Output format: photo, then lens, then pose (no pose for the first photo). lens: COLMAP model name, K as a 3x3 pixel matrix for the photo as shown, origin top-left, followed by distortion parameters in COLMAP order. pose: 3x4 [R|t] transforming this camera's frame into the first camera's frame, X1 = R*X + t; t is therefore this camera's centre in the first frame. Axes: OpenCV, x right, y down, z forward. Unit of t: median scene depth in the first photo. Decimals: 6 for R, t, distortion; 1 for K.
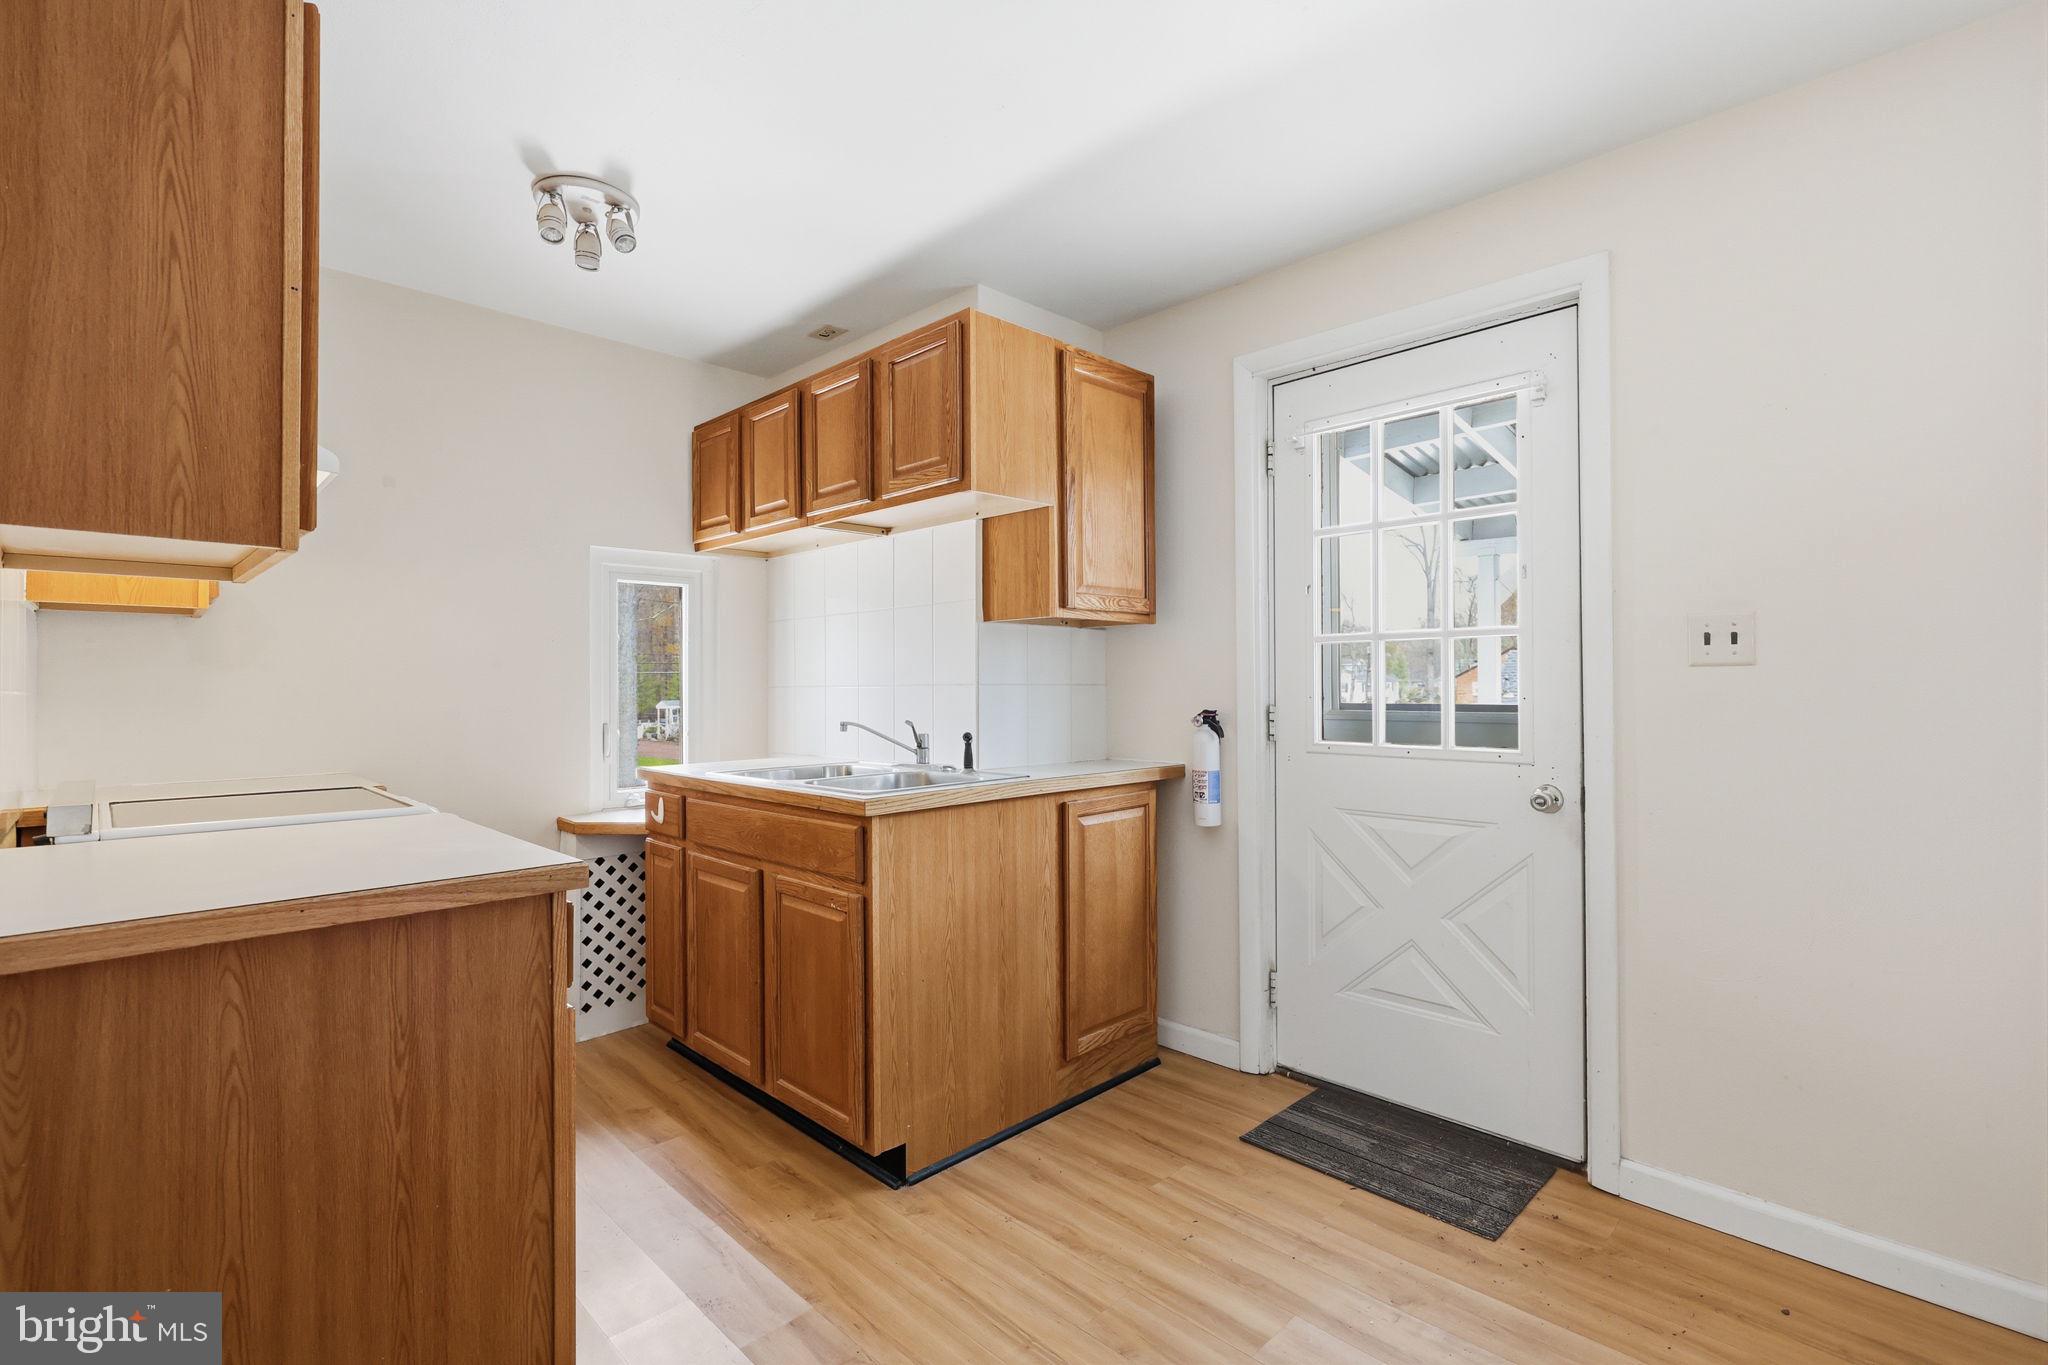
lens RADIAL K [[947.4, 0, 1034.7], [0, 947.4, 680.5], [0, 0, 1]] dist [-0.000653, 0.000912]
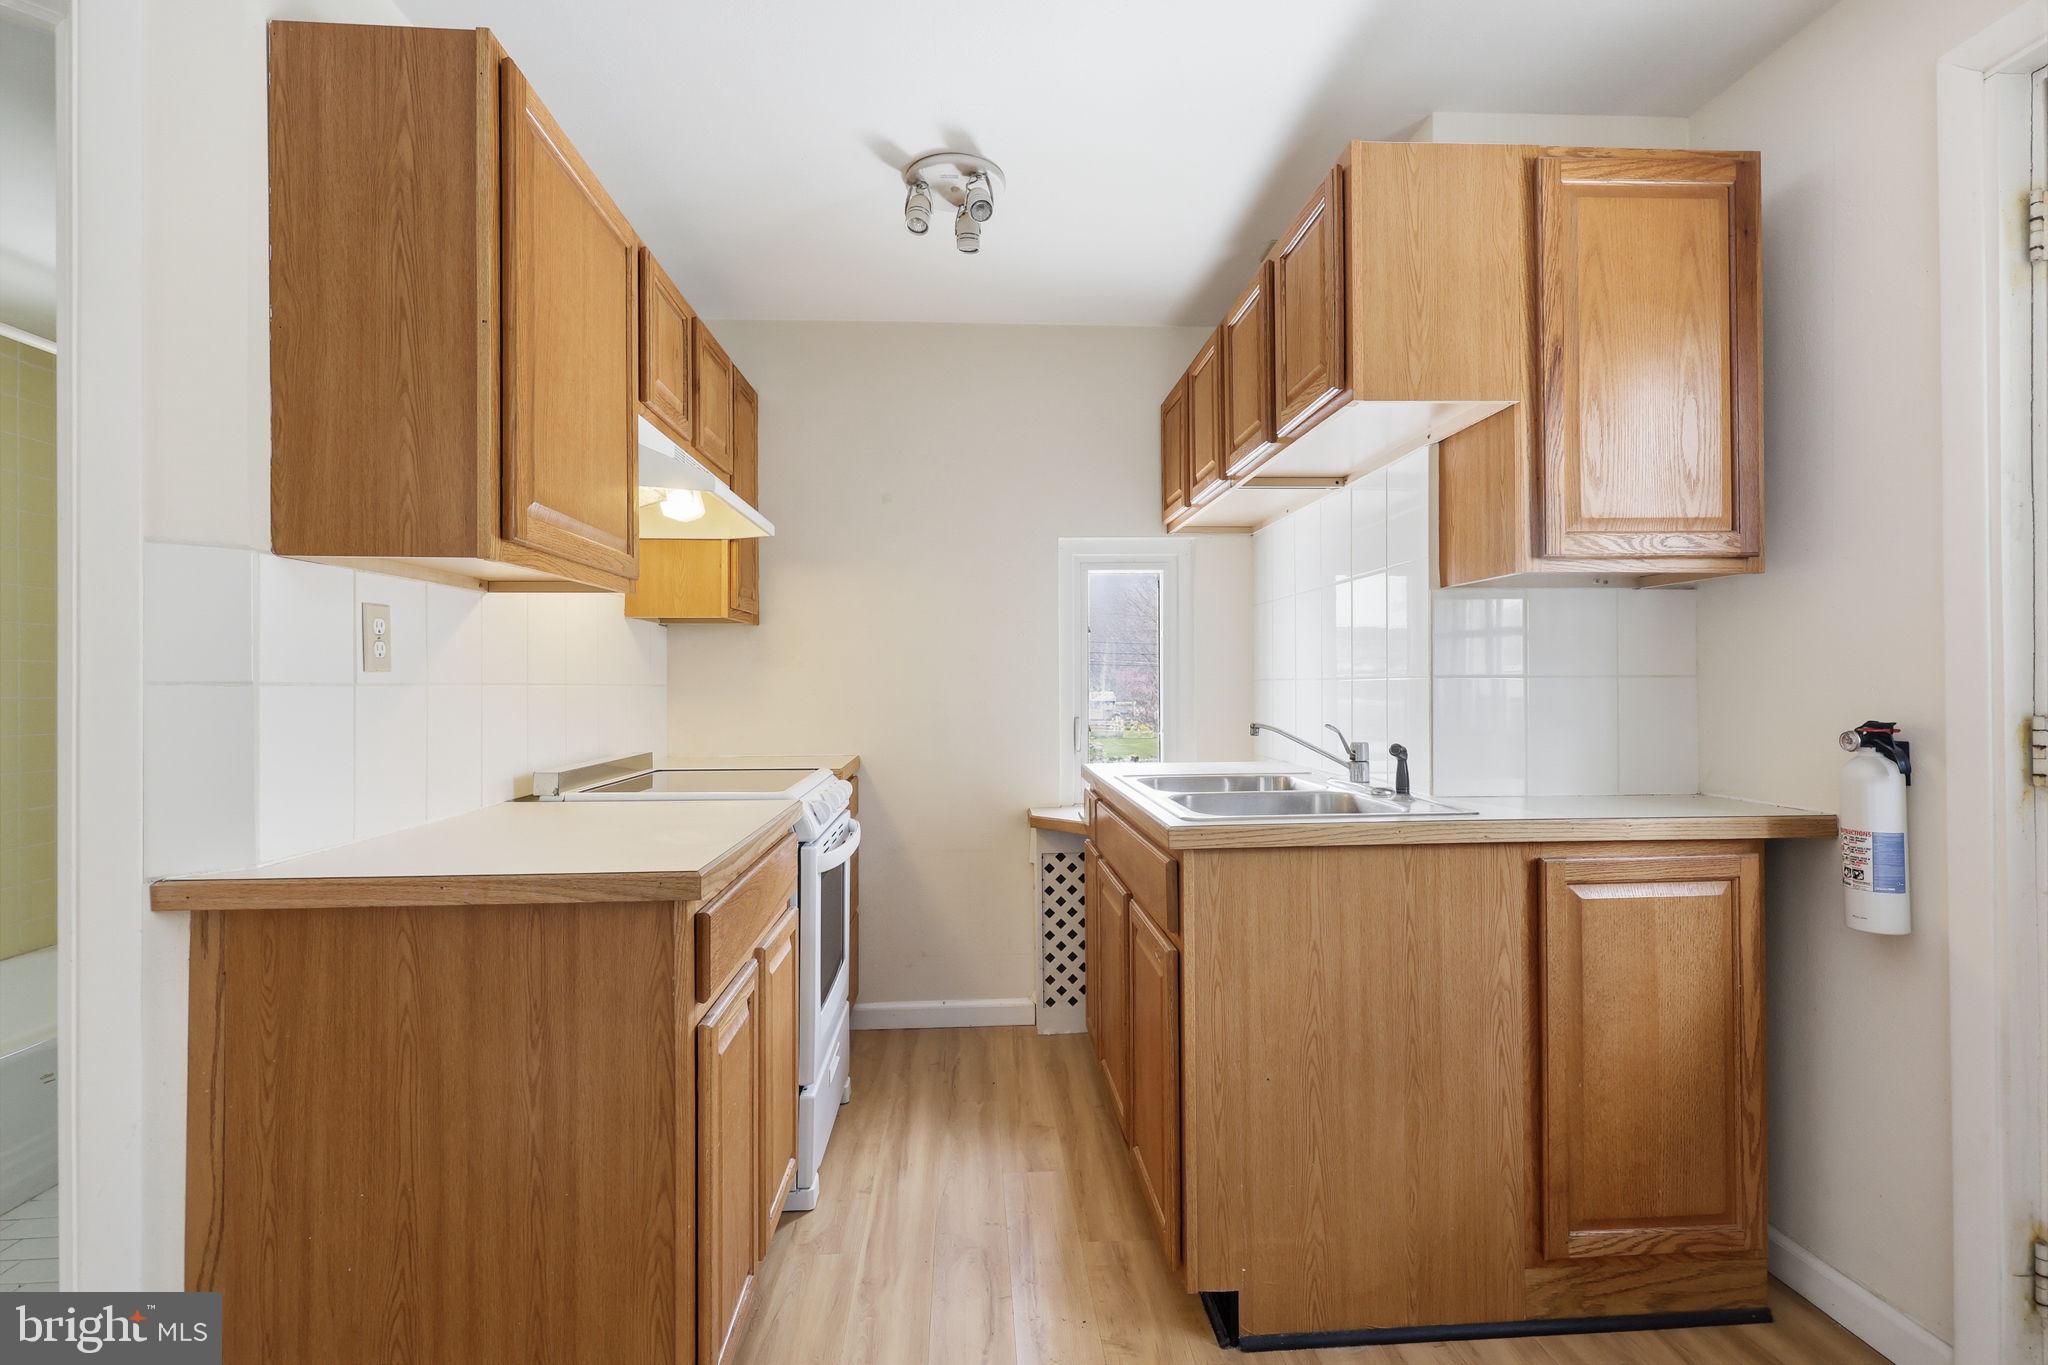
lens RADIAL K [[947.4, 0, 1017.4], [0, 947.4, 679.6], [0, 0, 1]] dist [-0.000653, 0.000912]
pose [[0.742430, -0.000659, -0.669923, 0.200087], [0.005967, 0.999966, 0.005630, 0.000696], [0.669897, -0.008177, 0.742409, 0.282957]]
